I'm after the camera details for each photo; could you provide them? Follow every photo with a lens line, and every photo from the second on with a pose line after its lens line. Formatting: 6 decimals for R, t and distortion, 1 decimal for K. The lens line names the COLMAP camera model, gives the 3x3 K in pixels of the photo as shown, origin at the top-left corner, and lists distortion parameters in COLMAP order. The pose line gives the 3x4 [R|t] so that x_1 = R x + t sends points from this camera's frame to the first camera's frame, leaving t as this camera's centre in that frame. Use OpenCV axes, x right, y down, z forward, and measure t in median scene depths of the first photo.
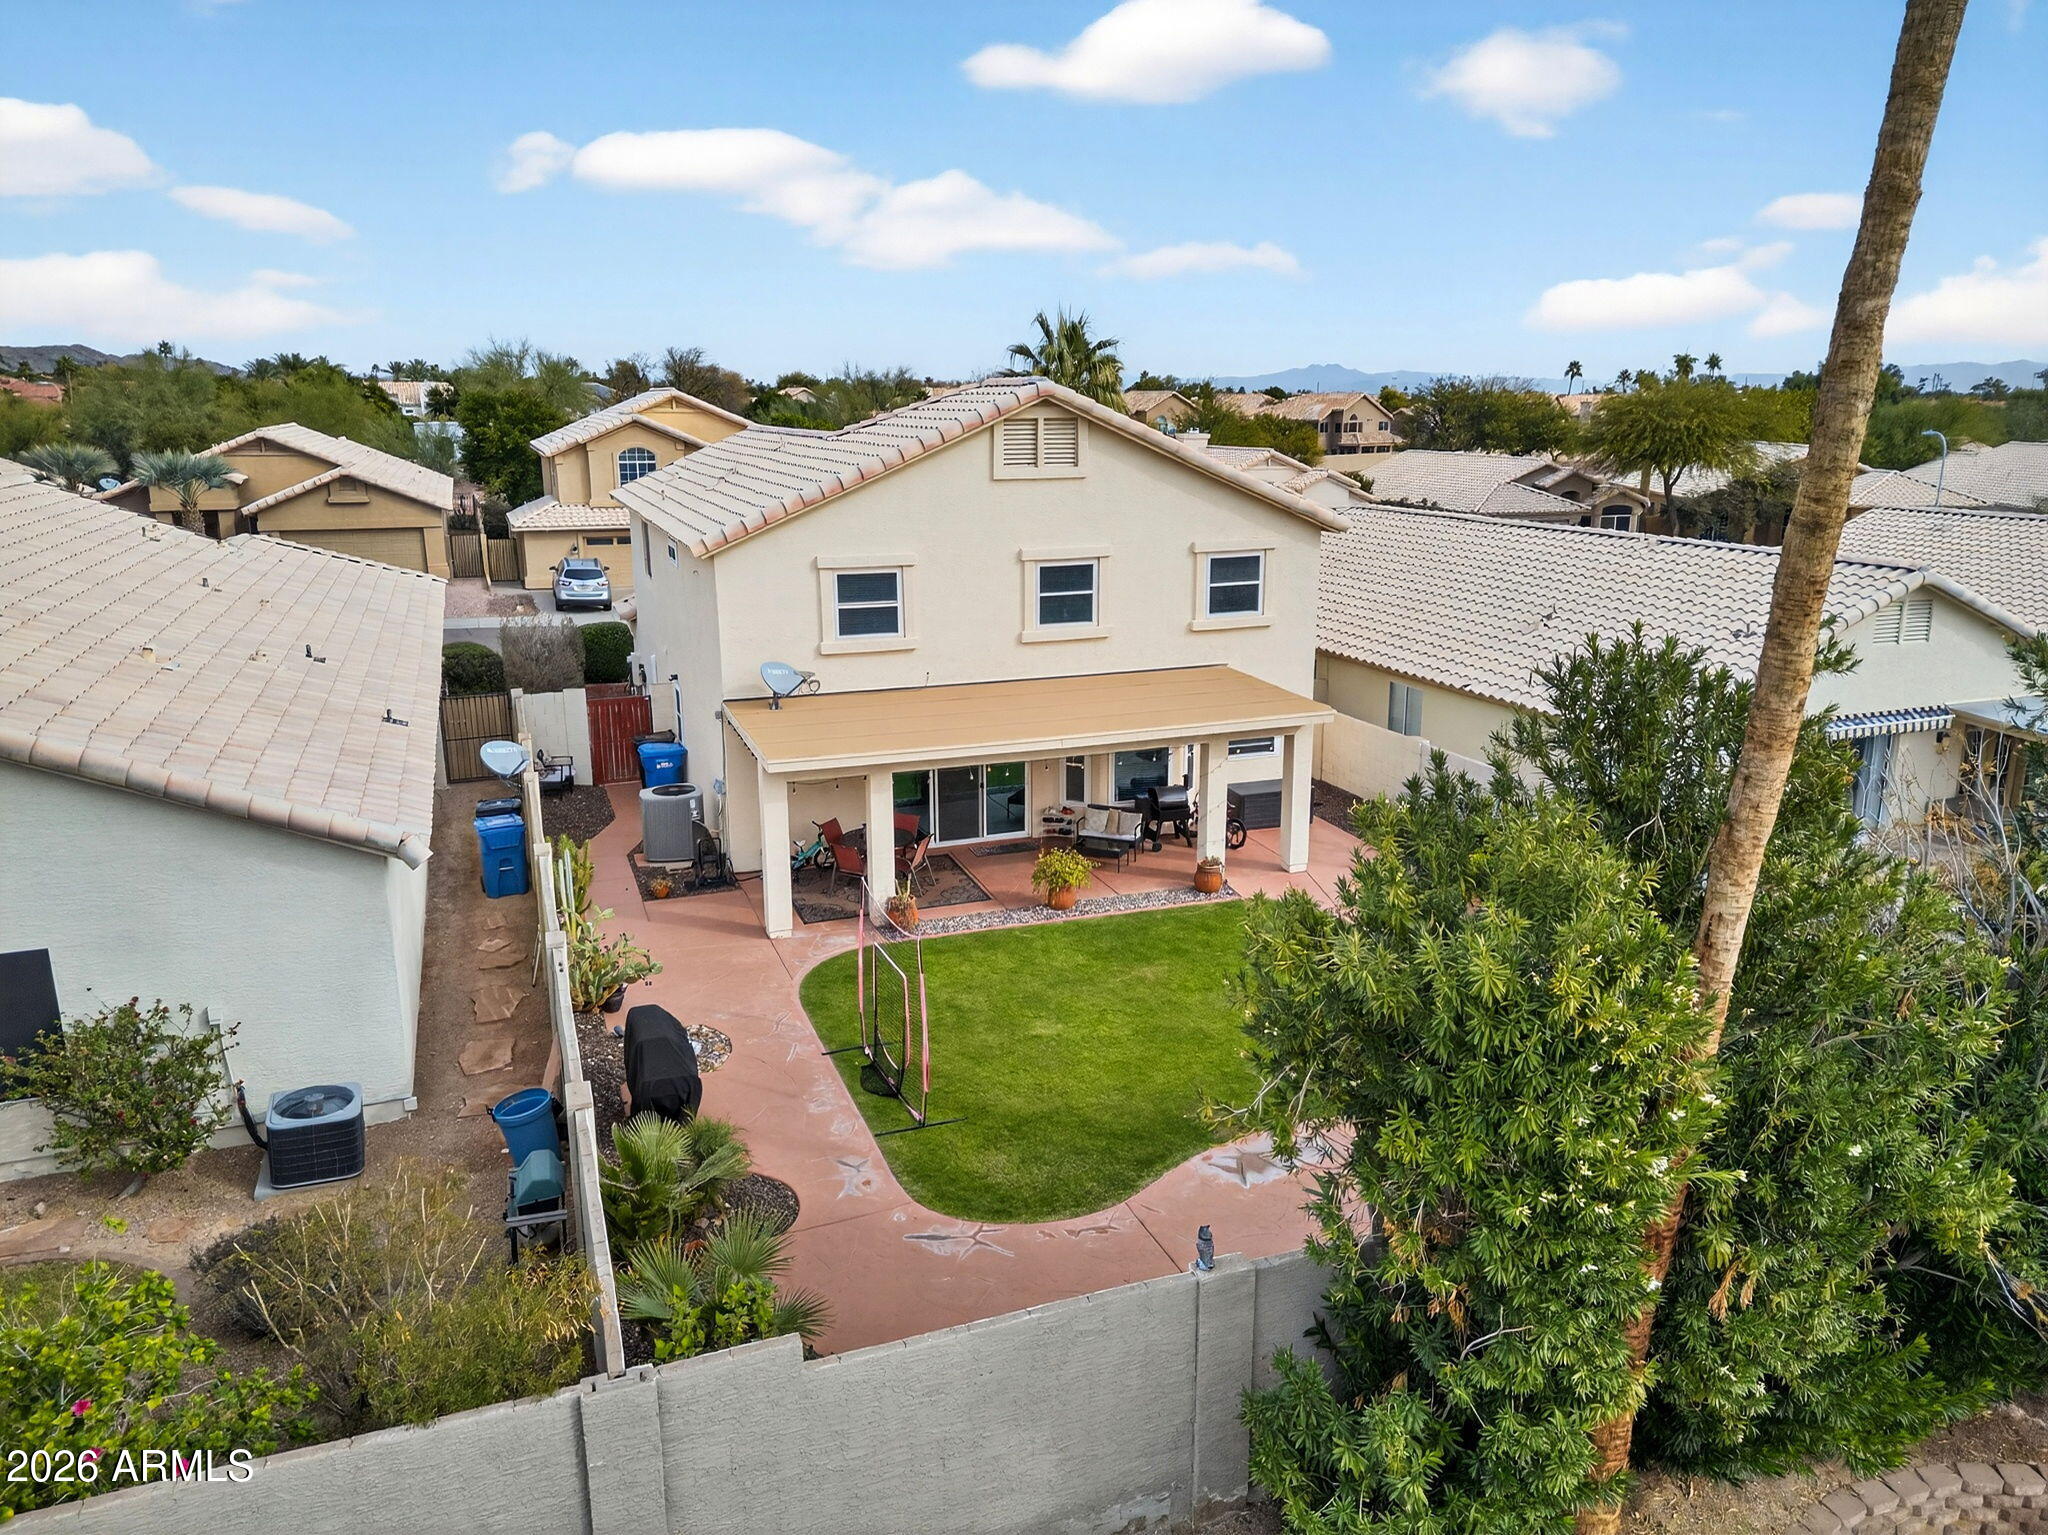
lens RADIAL K [[1439.7, 0, 1025.5], [0, 1439.7, 758.0], [0, 0, 1]] dist [0.072113, -0.056819]
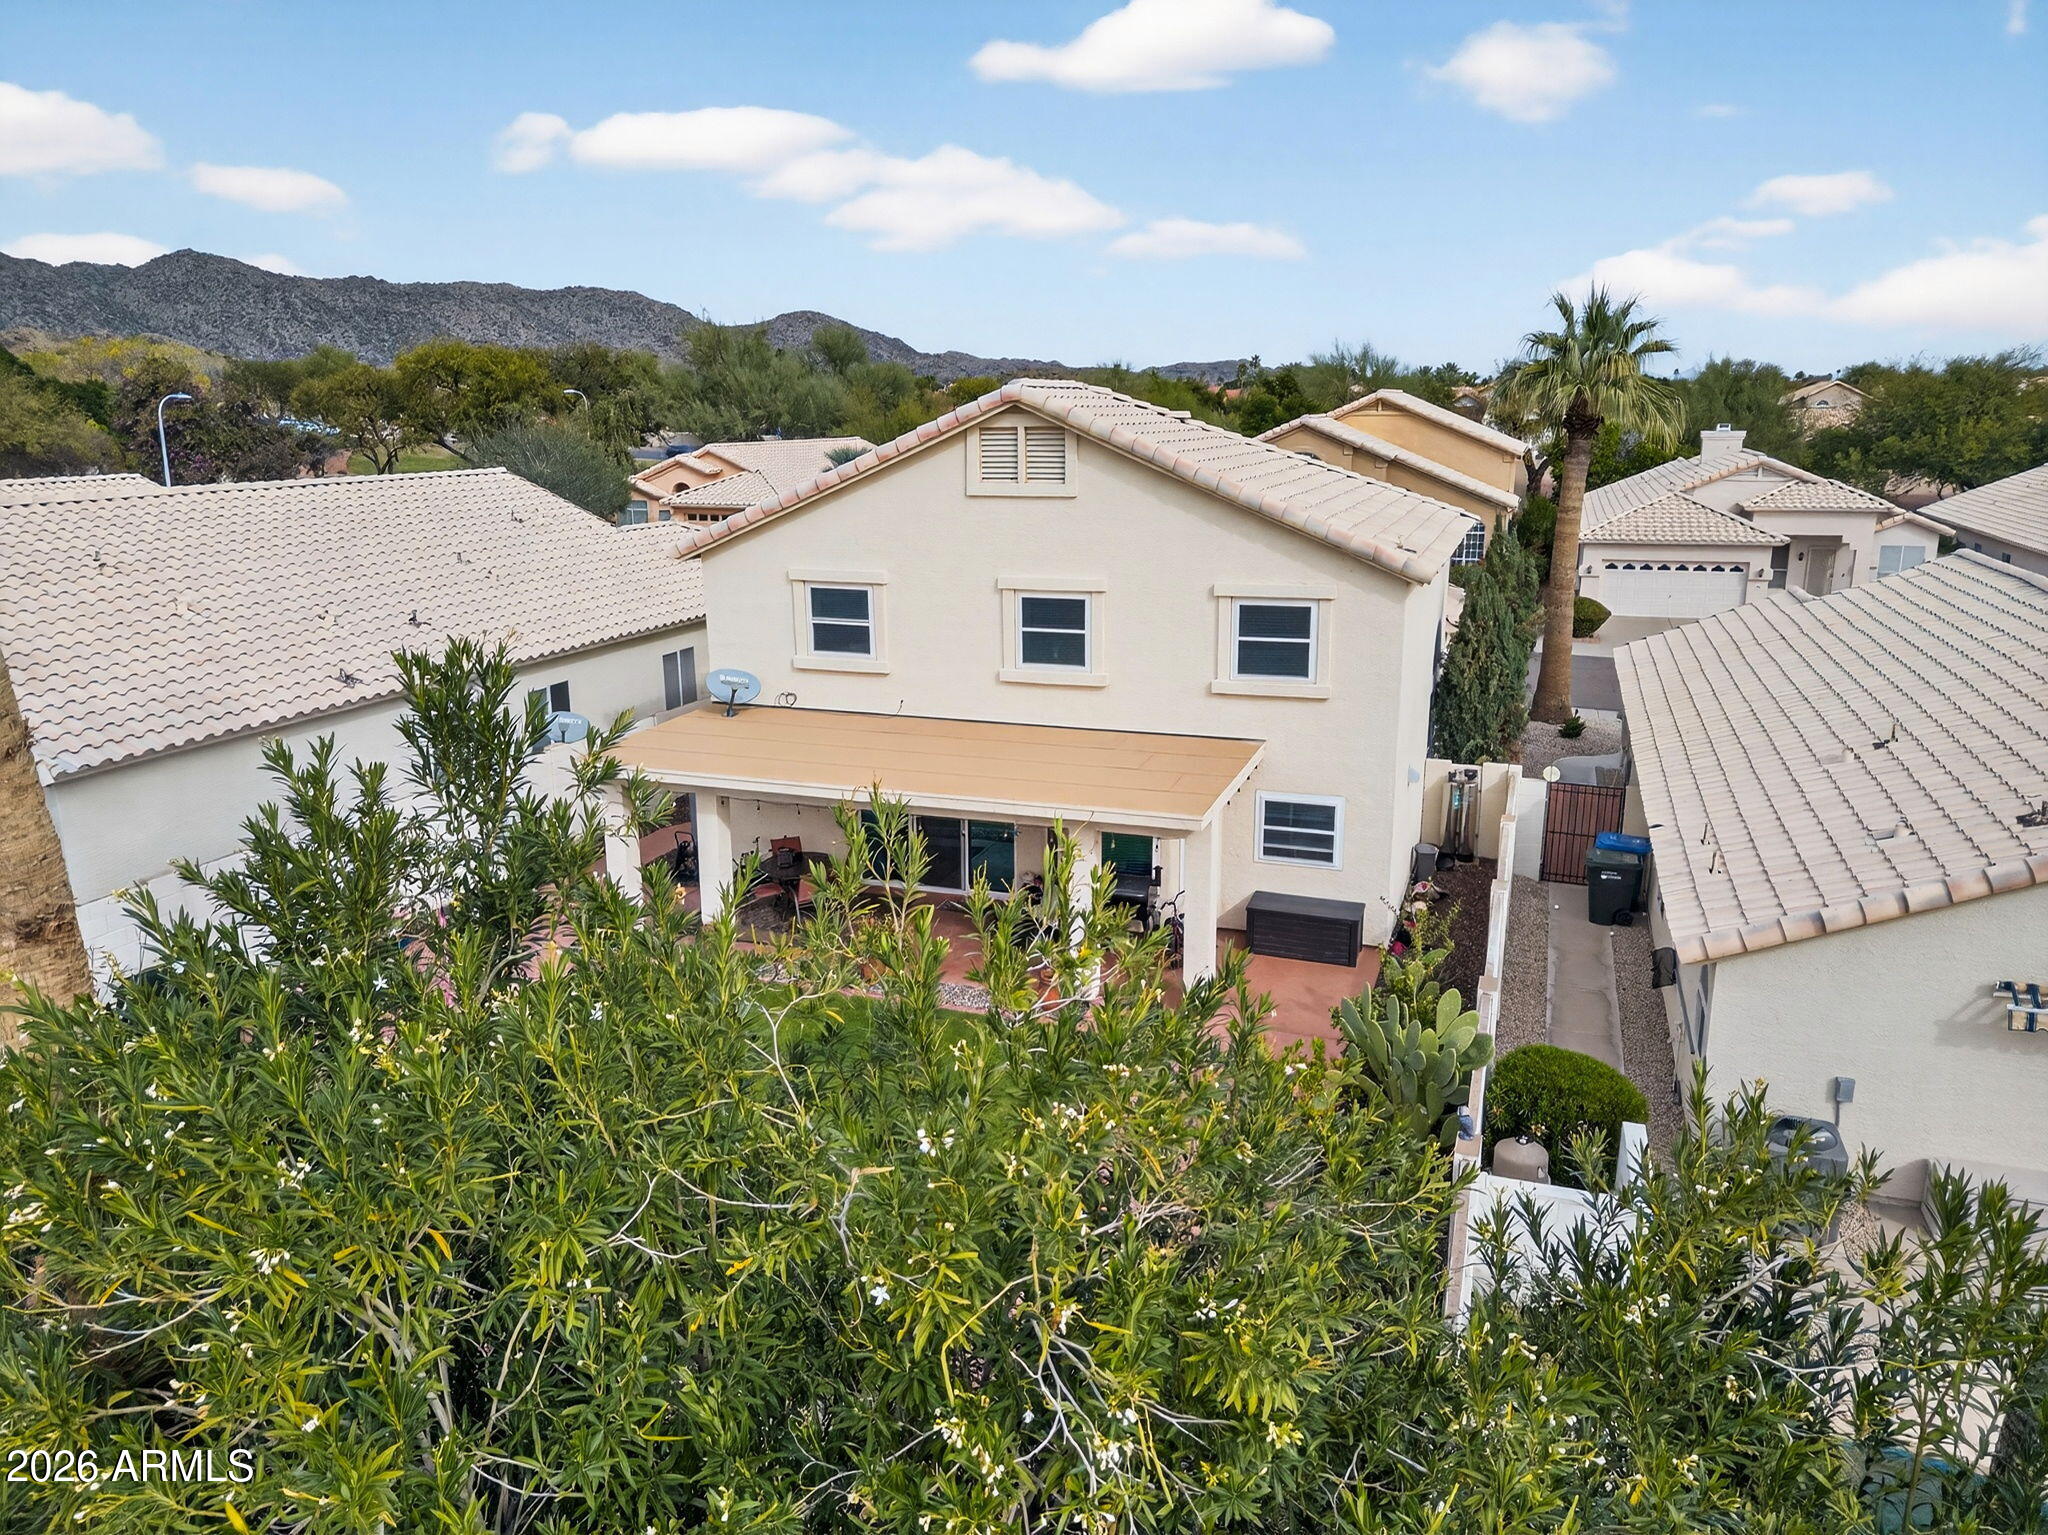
lens RADIAL K [[1437.7, 0, 1025.7], [0, 1437.7, 762.9], [0, 0, 1]] dist [0.077351, -0.074485]
pose [[0.762480, 0.152811, -0.628707, 0.607227], [-0.150753, 0.986924, 0.057049, -0.088813], [0.629204, 0.051281, 0.775547, 0.352122]]
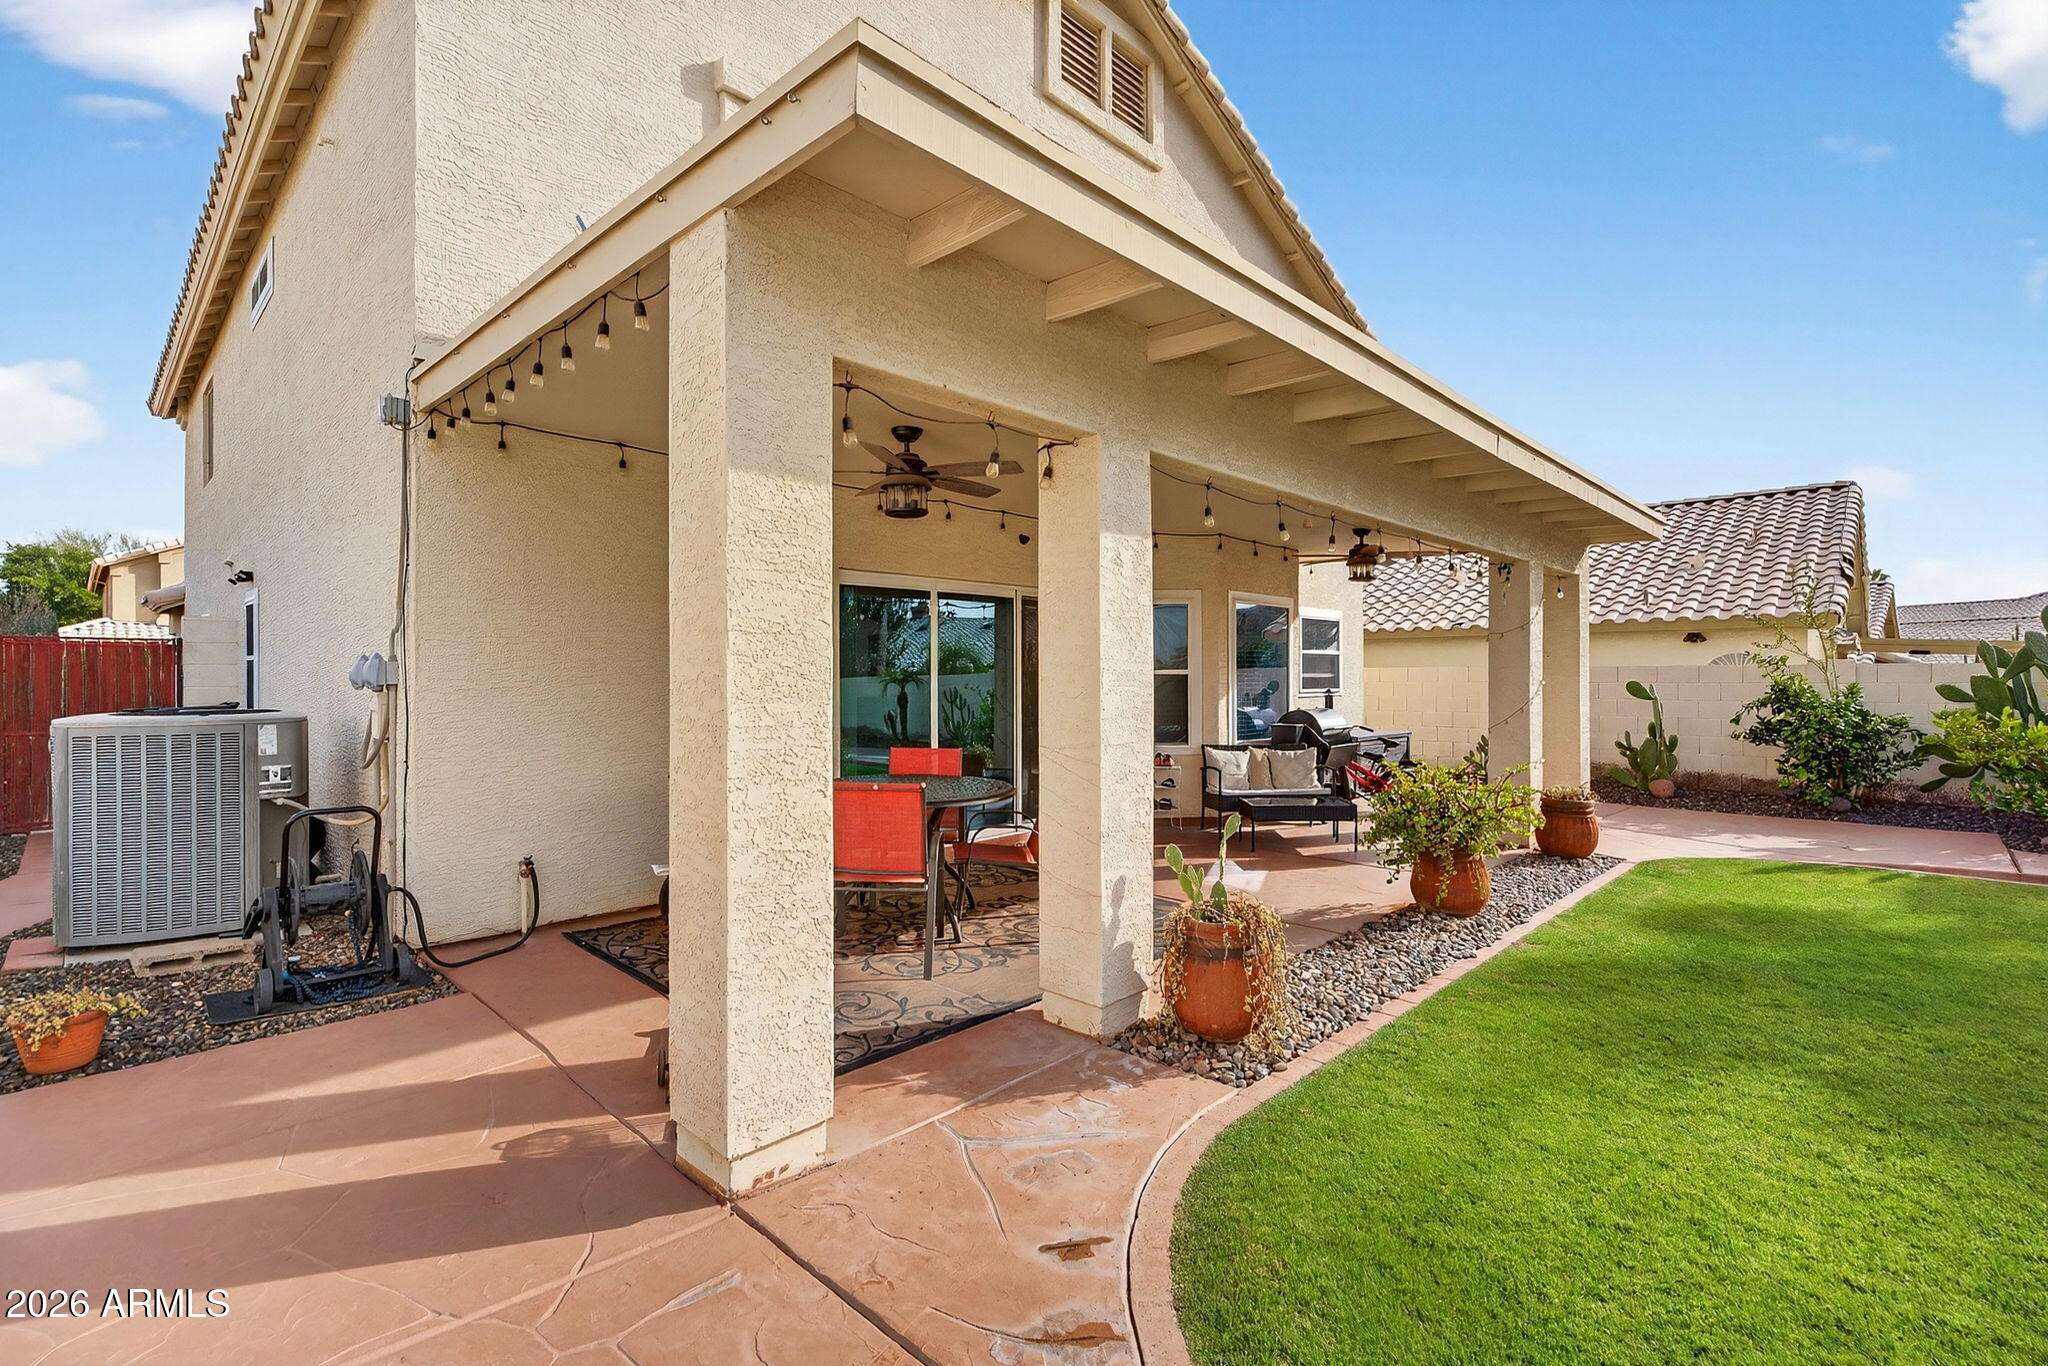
lens RADIAL K [[928.0, 0, 1024.0], [0, 928.0, 683.0], [0, 0, 1]] dist [-0.002522, -0.000114]
pose [[0.904339, -0.004030, 0.426796, -0.174903], [0.106551, 0.970427, -0.216607, 0.082994], [-0.413302, 0.241362, 0.878024, 0.789769]]
